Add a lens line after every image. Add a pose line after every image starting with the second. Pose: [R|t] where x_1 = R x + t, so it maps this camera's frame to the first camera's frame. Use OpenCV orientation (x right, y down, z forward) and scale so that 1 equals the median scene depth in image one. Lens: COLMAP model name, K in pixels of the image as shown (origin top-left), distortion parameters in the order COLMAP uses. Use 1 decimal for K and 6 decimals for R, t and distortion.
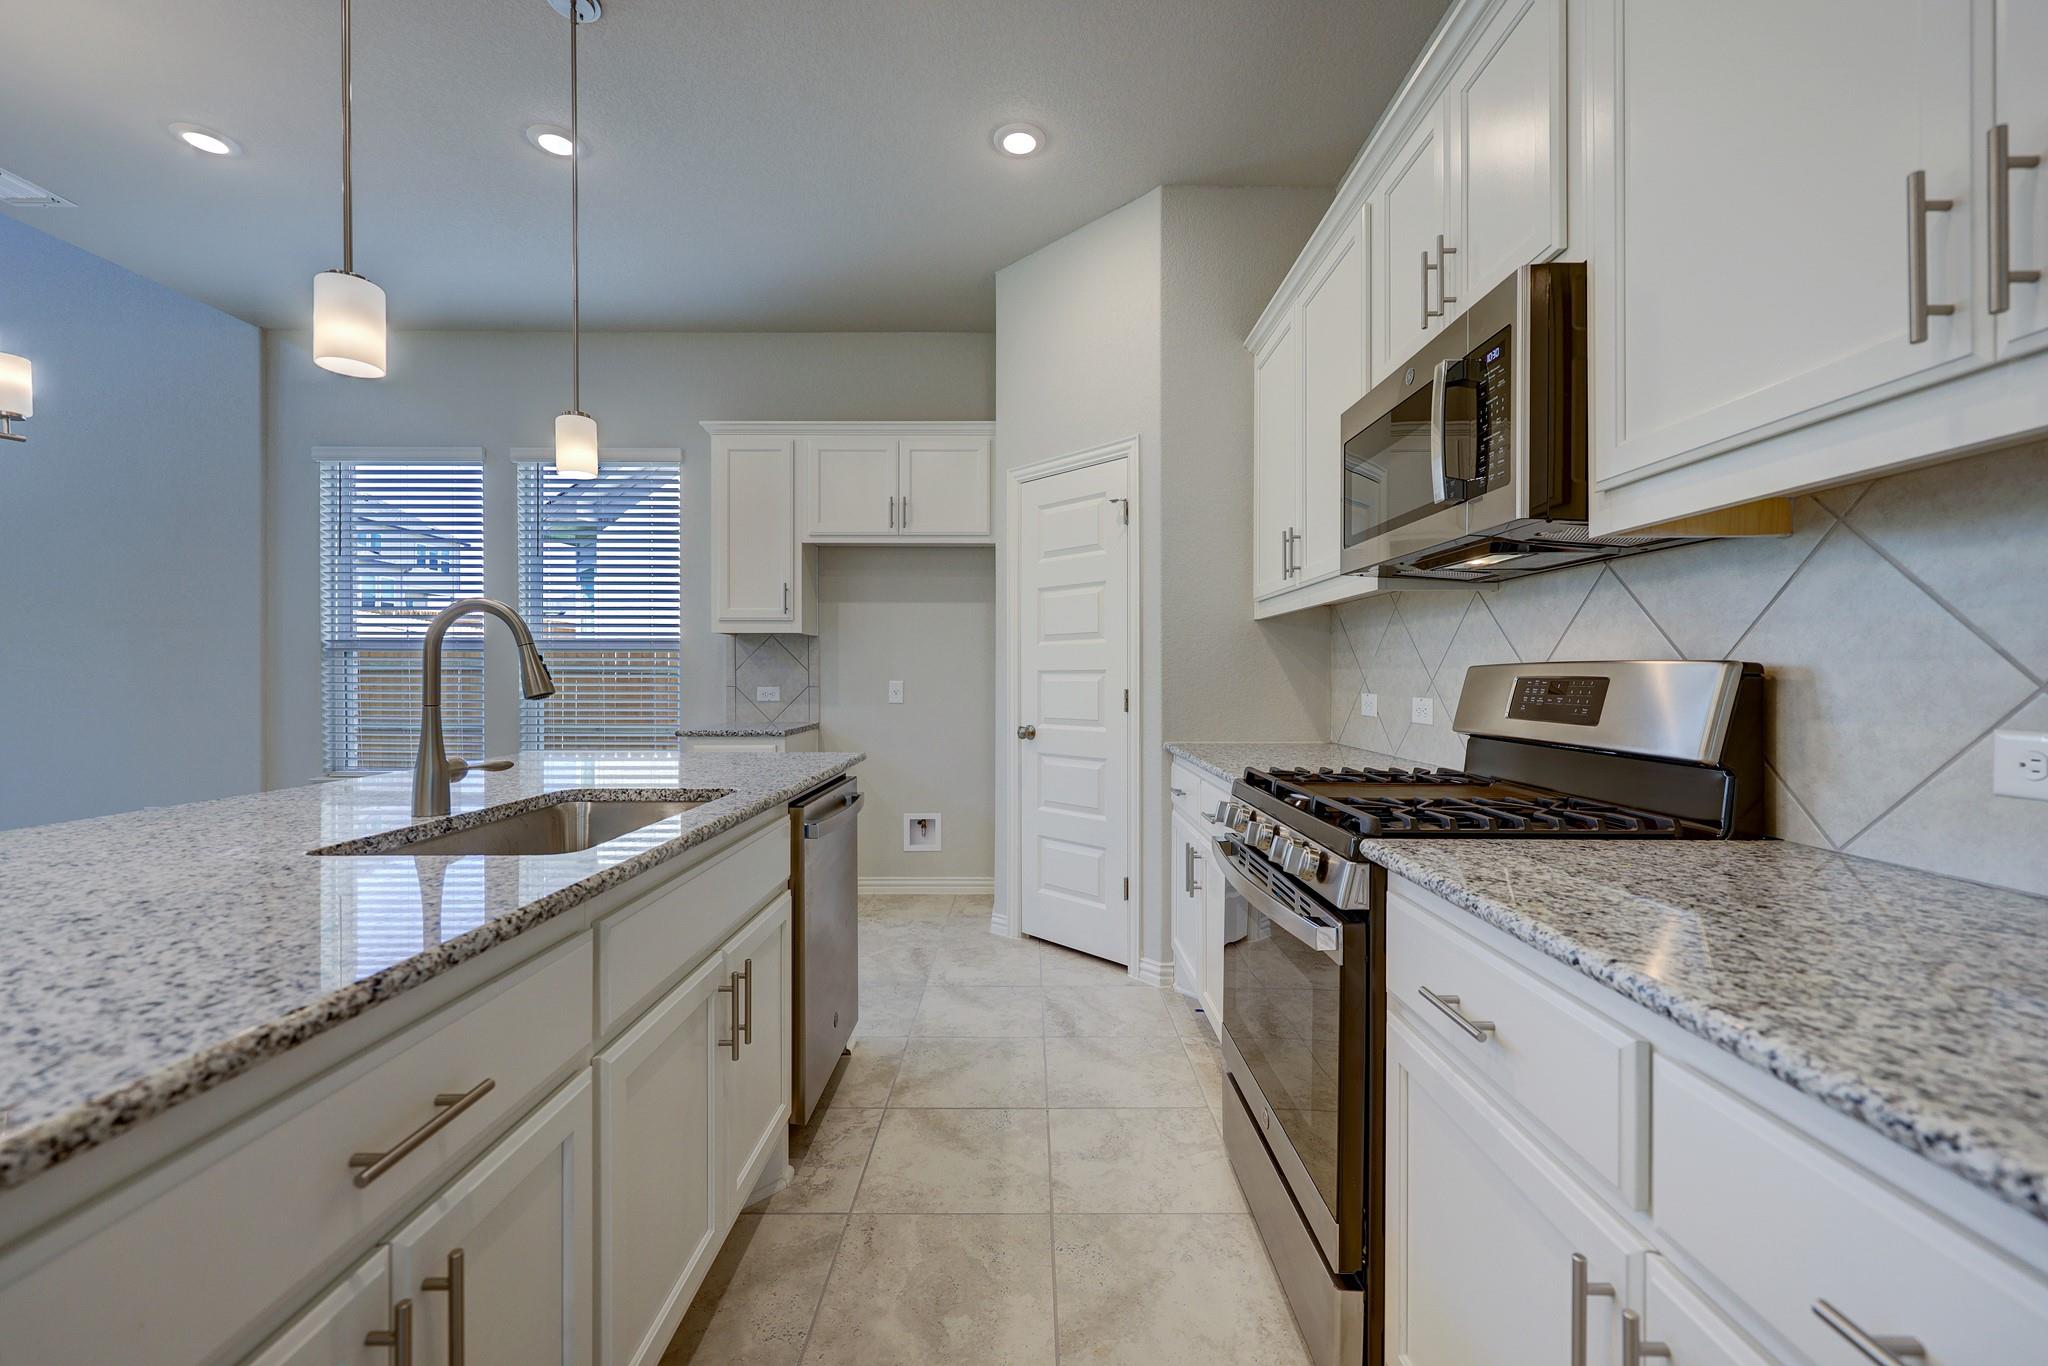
lens RADIAL K [[812.7, 0, 1024.0], [0, 812.7, 683.0], [0, 0, 1]] dist [0.000846, 0.000020]
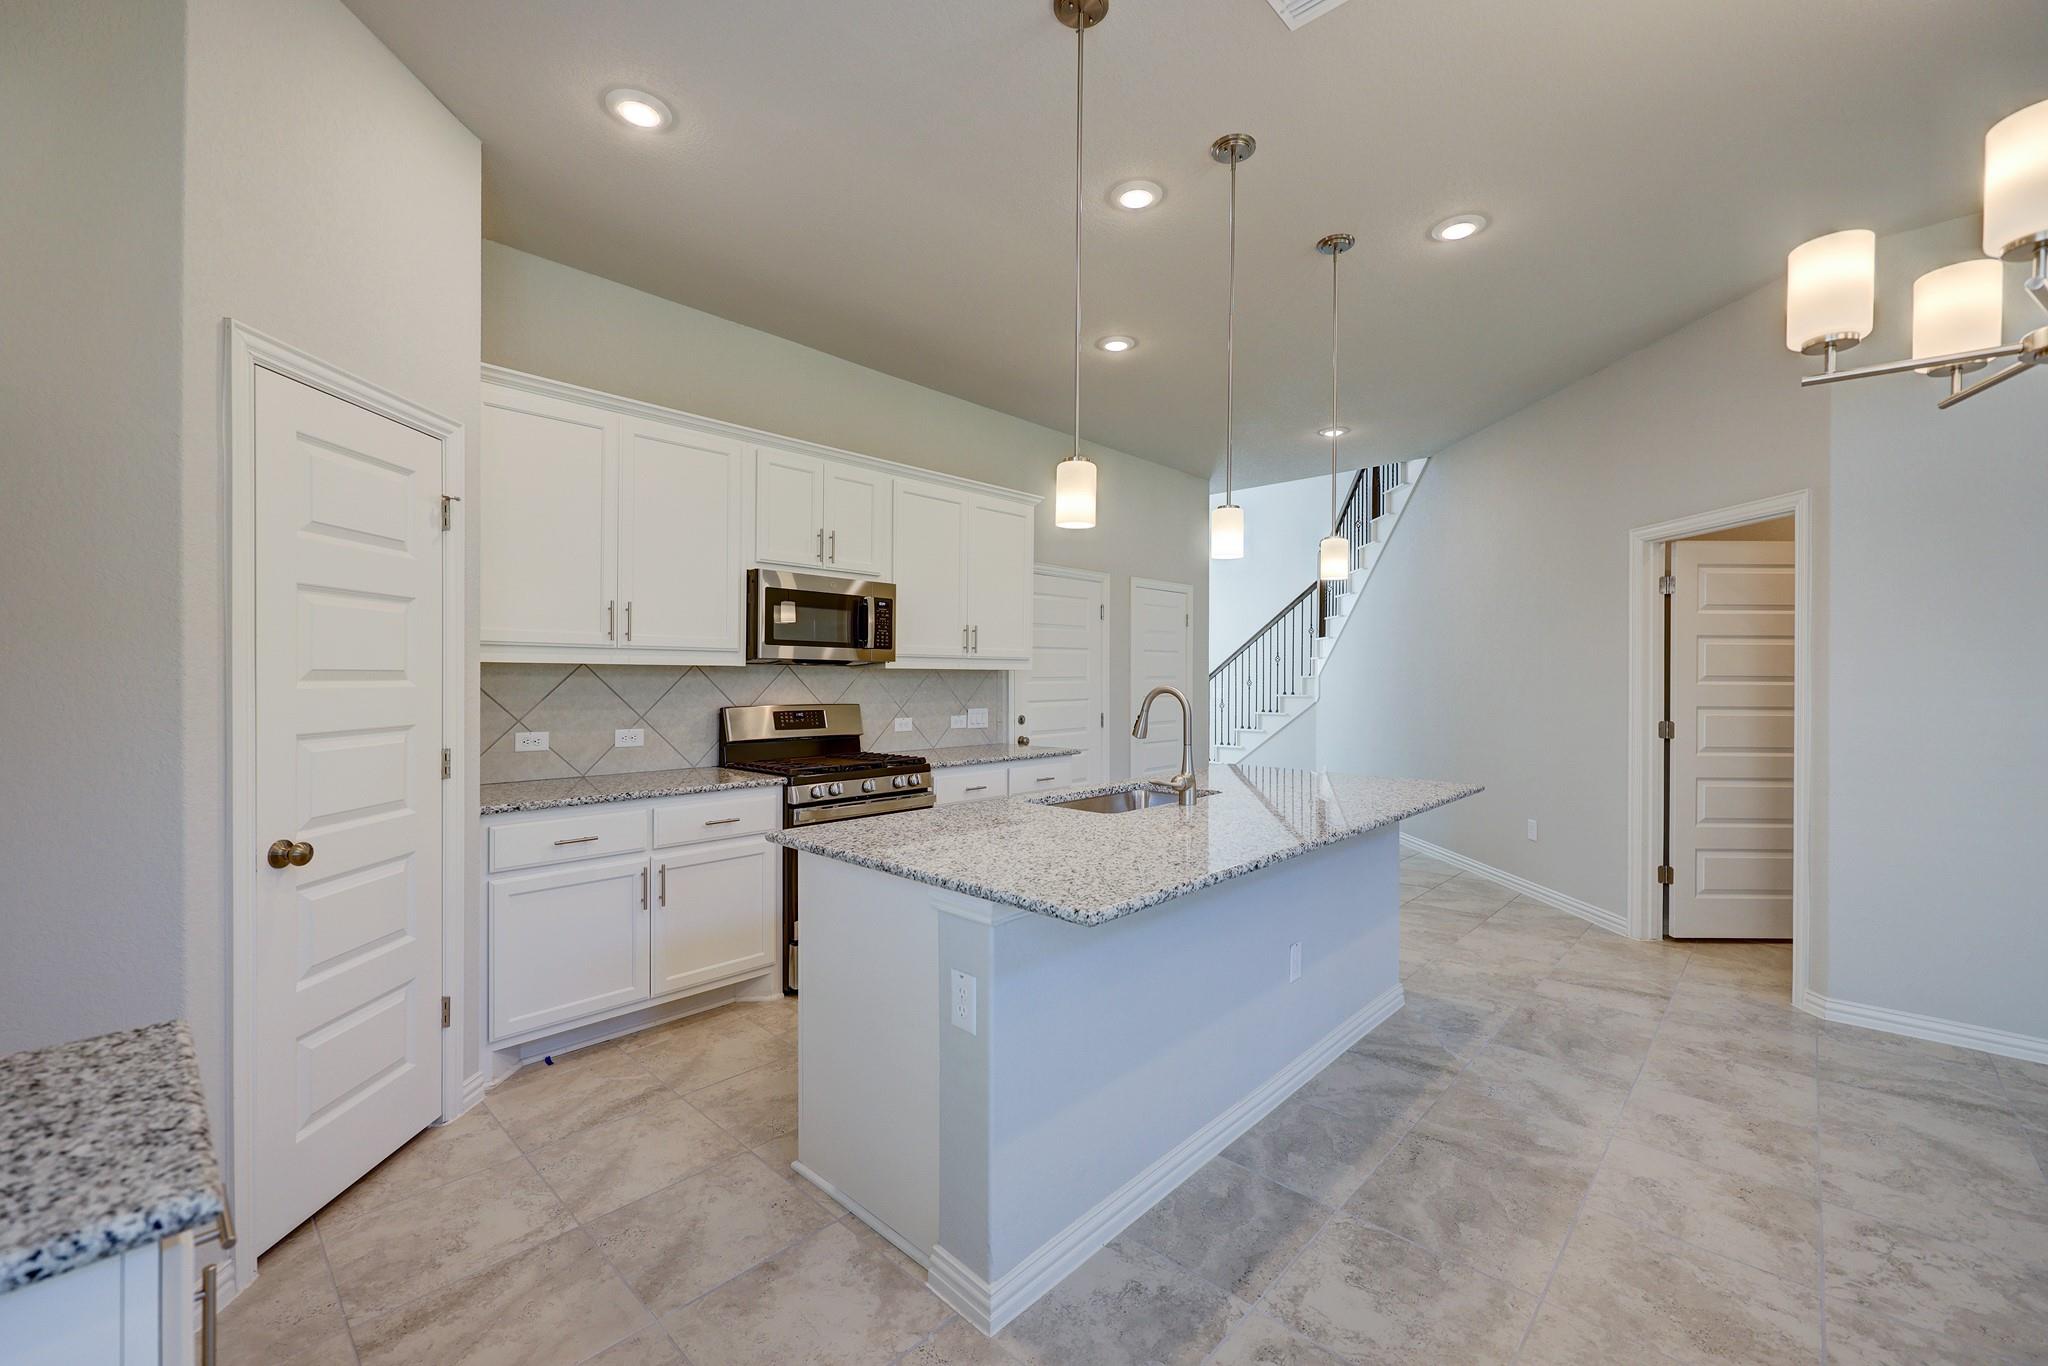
lens RADIAL K [[836.7, 0, 1048.8], [0, 836.7, 678.6], [0, 0, 1]] dist [0.001137, 0.000064]
pose [[-0.744028, -0.002952, 0.668142, -0.833701], [0.001384, 0.999981, 0.005959, -0.061037], [-0.668147, 0.005359, -0.744010, 1.240372]]
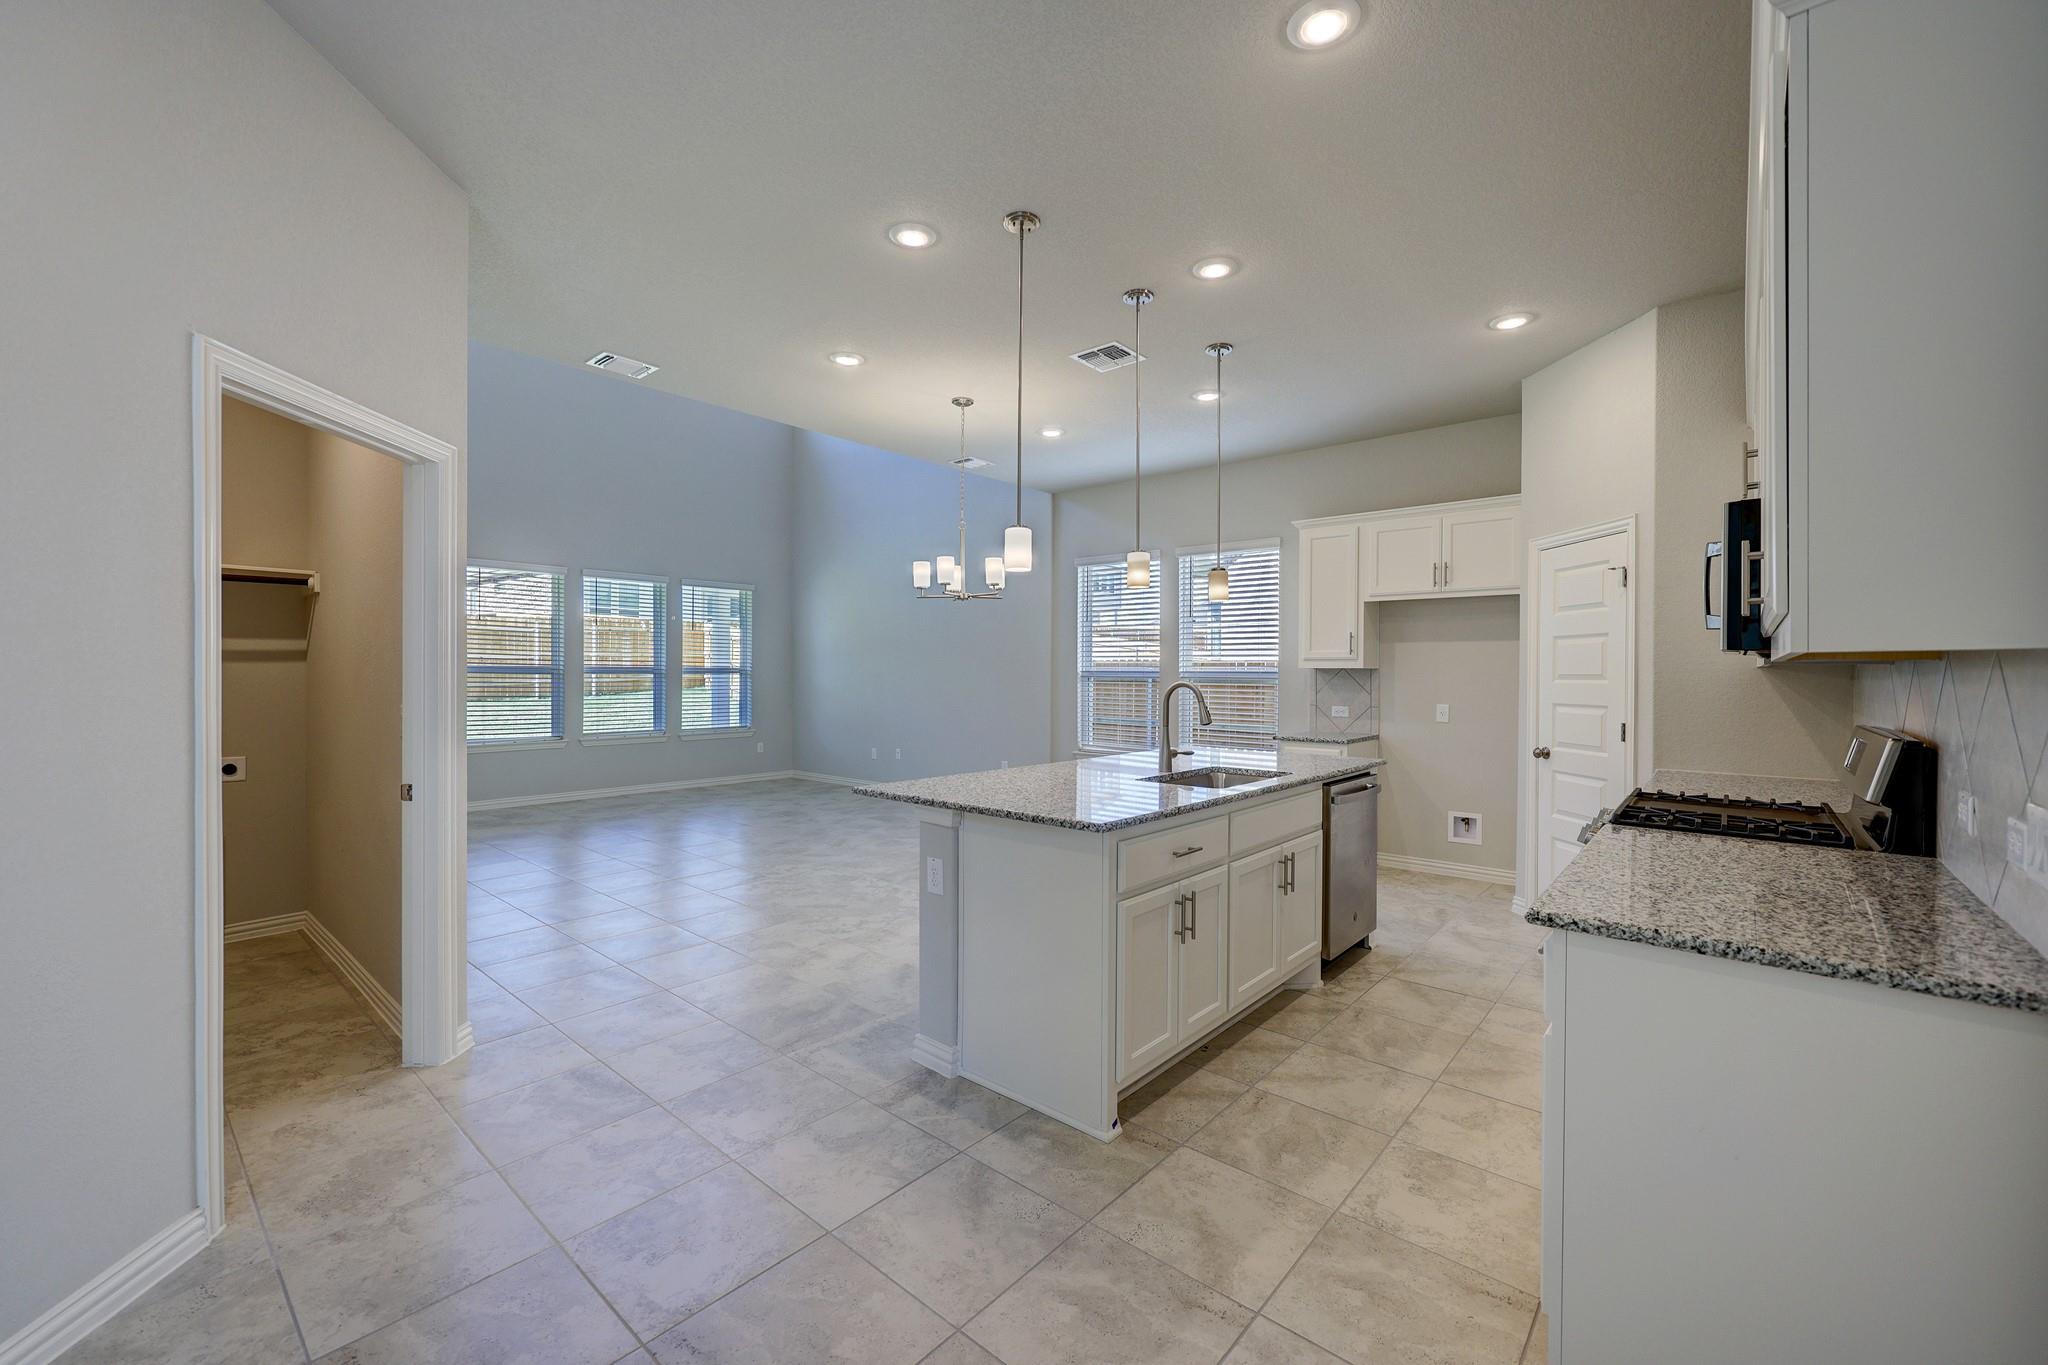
lens RADIAL K [[813.4, 0, 1032.8], [0, 813.4, 675.9], [0, 0, 1]] dist [0.002137, 0.000181]
pose [[0.757812, 0.004893, -0.652455, 0.259105], [-0.009386, 0.999950, -0.003402, -0.051854], [0.652406, 0.008702, 0.757820, -0.516747]]
